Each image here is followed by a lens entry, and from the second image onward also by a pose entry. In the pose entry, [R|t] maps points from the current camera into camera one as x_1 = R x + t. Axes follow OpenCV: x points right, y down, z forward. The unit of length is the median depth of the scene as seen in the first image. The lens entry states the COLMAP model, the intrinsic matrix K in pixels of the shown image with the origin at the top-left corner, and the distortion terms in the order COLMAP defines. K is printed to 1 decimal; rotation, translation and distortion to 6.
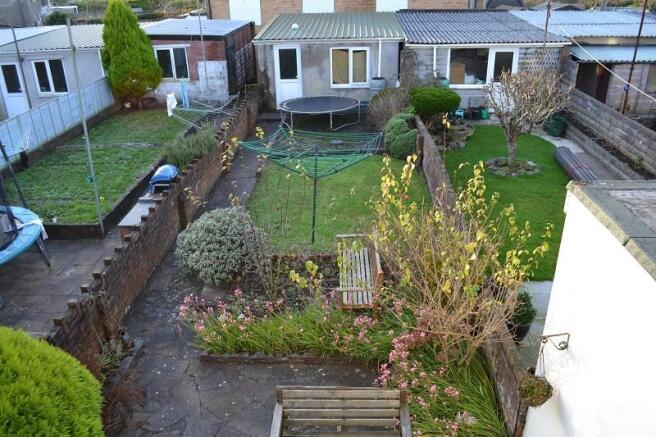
lens RADIAL K [[534.3, 0, 327.3], [0, 534.3, 211.8], [0, 0, 1]] dist [-0.069083, -0.003307]
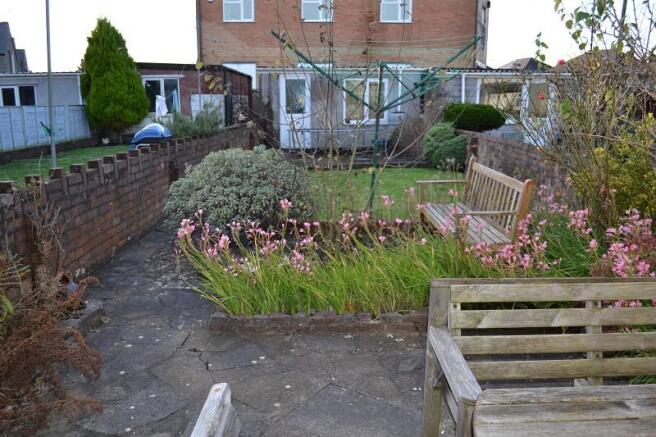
lens RADIAL K [[534.3, 0, 329.3], [0, 534.3, 221.8], [0, 0, 1]] dist [-0.069083, -0.003307]
pose [[0.998478, 0.019999, 0.051406, -0.060949], [-0.008678, 0.977303, -0.211669, 0.115382], [-0.054472, 0.210900, 0.975989, 0.184935]]
